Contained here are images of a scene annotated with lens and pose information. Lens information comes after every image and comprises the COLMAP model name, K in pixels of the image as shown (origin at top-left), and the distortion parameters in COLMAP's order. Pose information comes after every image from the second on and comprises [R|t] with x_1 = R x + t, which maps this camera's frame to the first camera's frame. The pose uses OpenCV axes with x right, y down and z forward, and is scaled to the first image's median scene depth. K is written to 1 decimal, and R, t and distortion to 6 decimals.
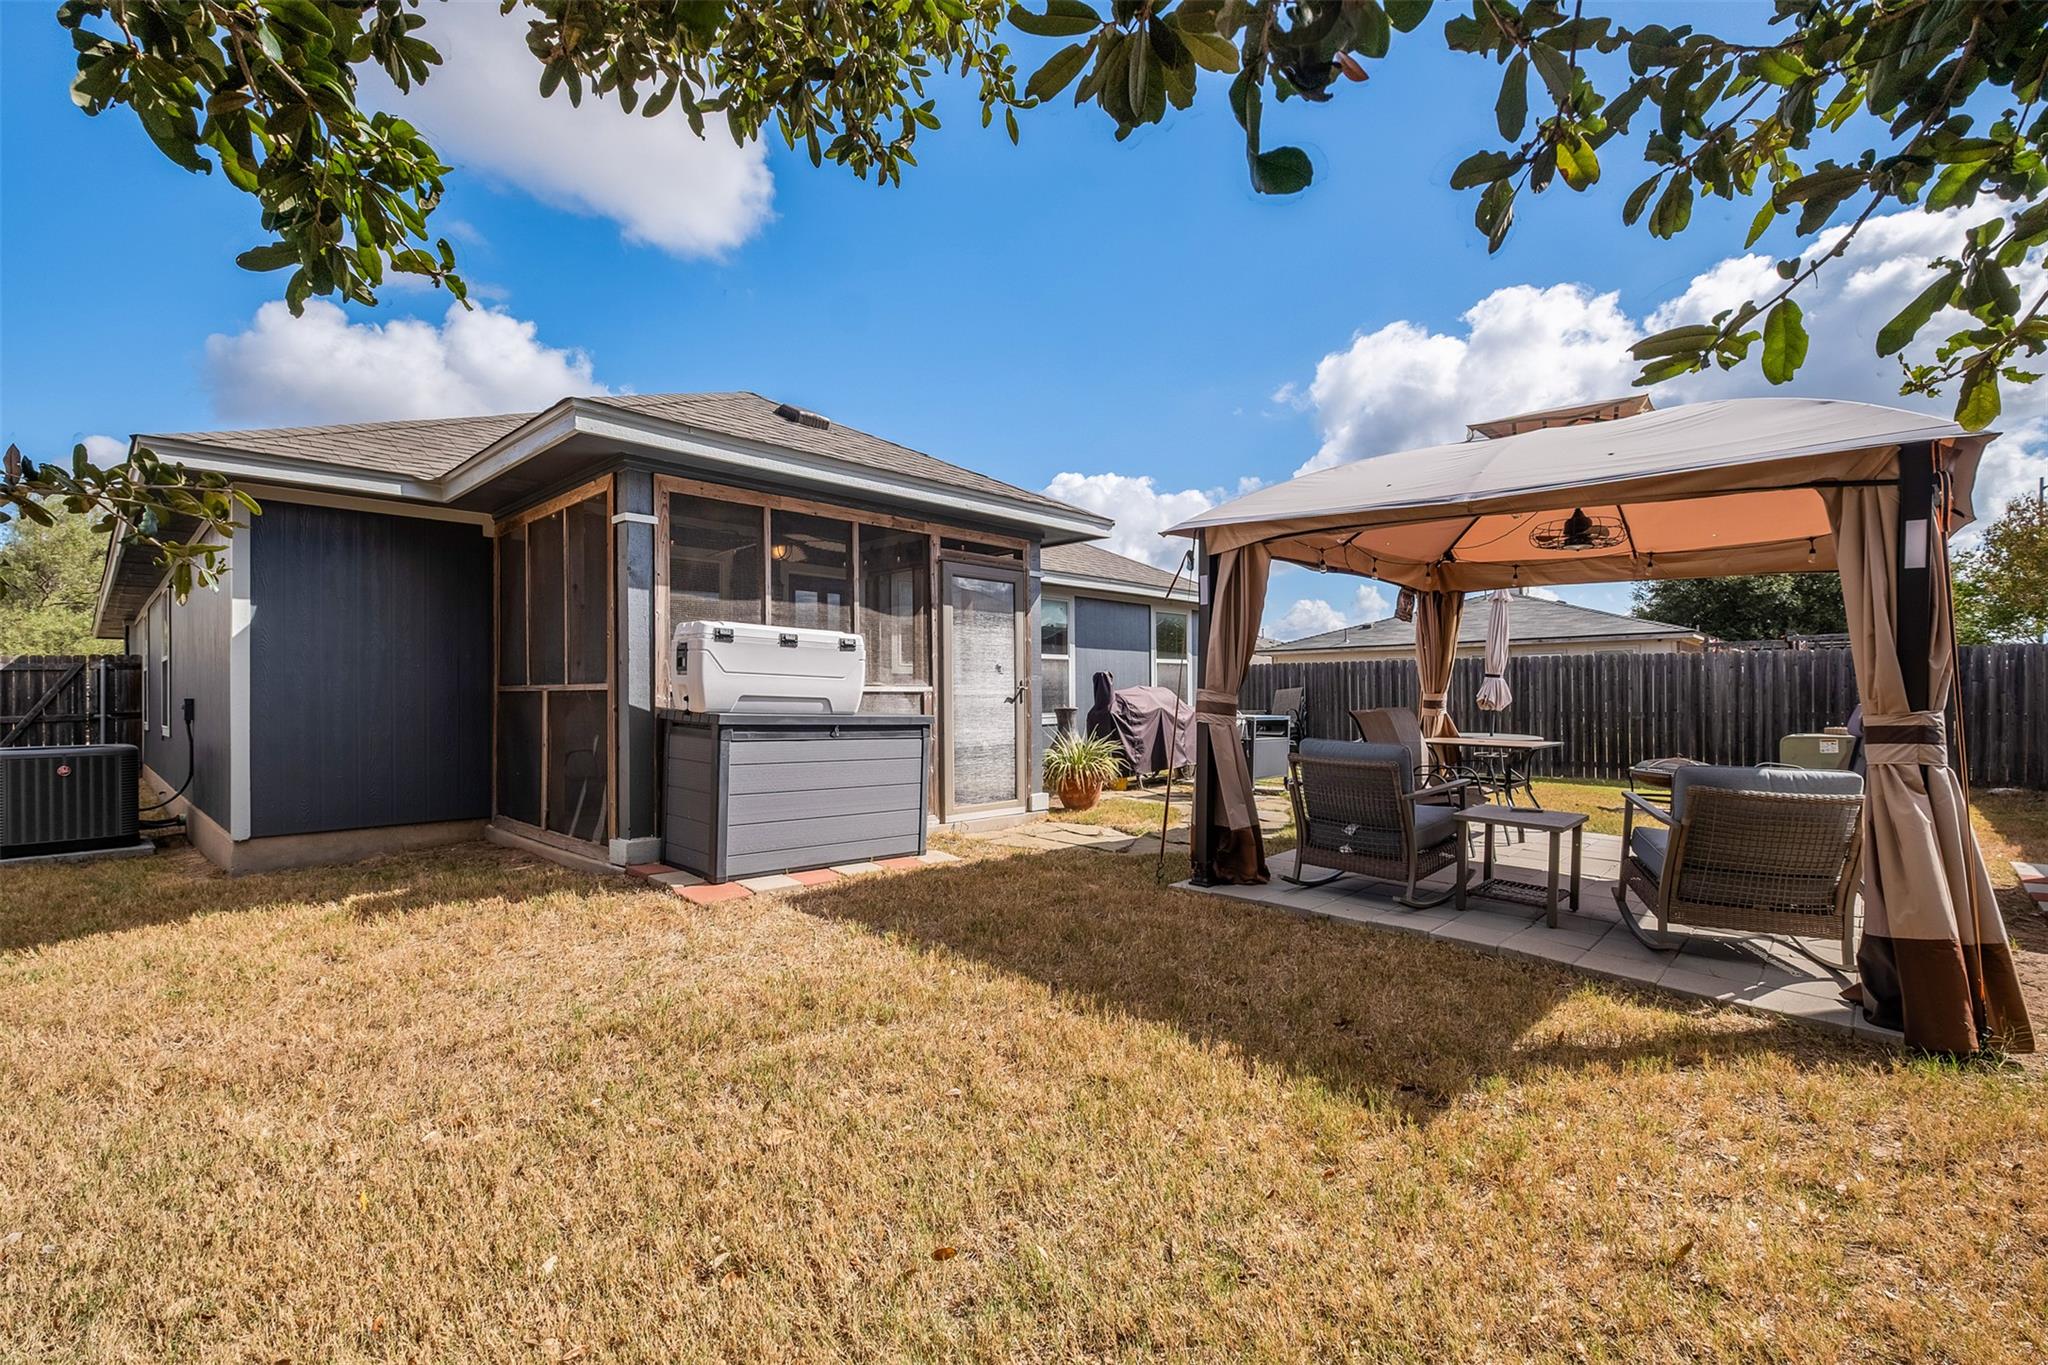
lens RADIAL K [[890.6, 0, 1028.8], [0, 890.6, 693.6], [0, 0, 1]] dist [-0.002539, -0.000760]
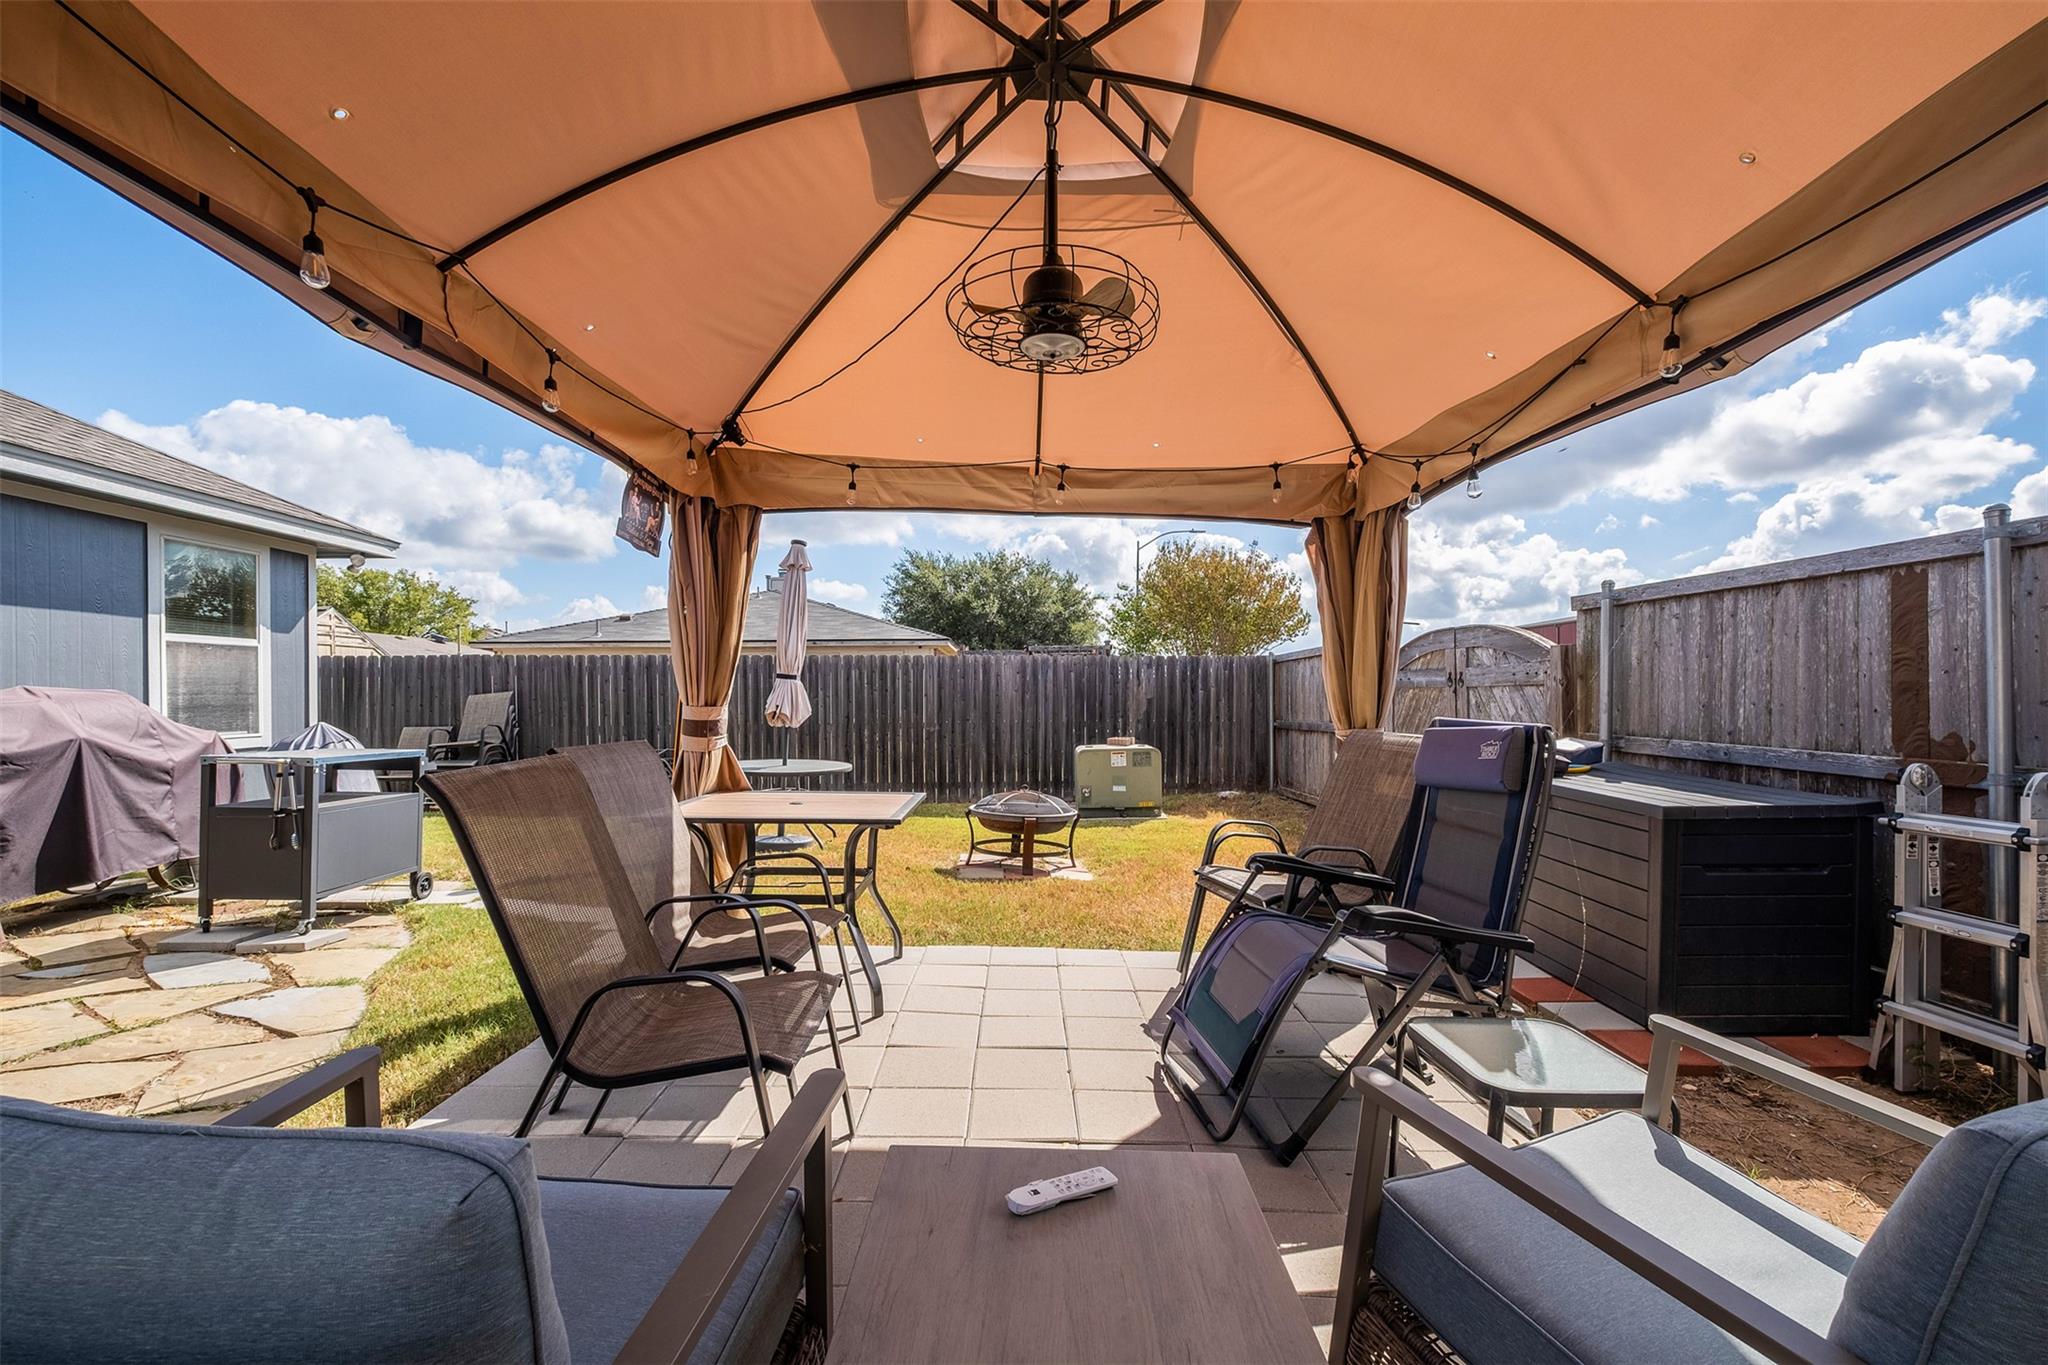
lens RADIAL K [[890.6, 0, 1025.1], [0, 890.6, 697.8], [0, 0, 1]] dist [-0.002539, -0.000760]
pose [[0.715337, 0.000462, 0.698779, 0.166831], [-0.000424, 1.000000, -0.000228, -0.003850], [-0.698779, -0.000133, 0.715337, 0.366643]]
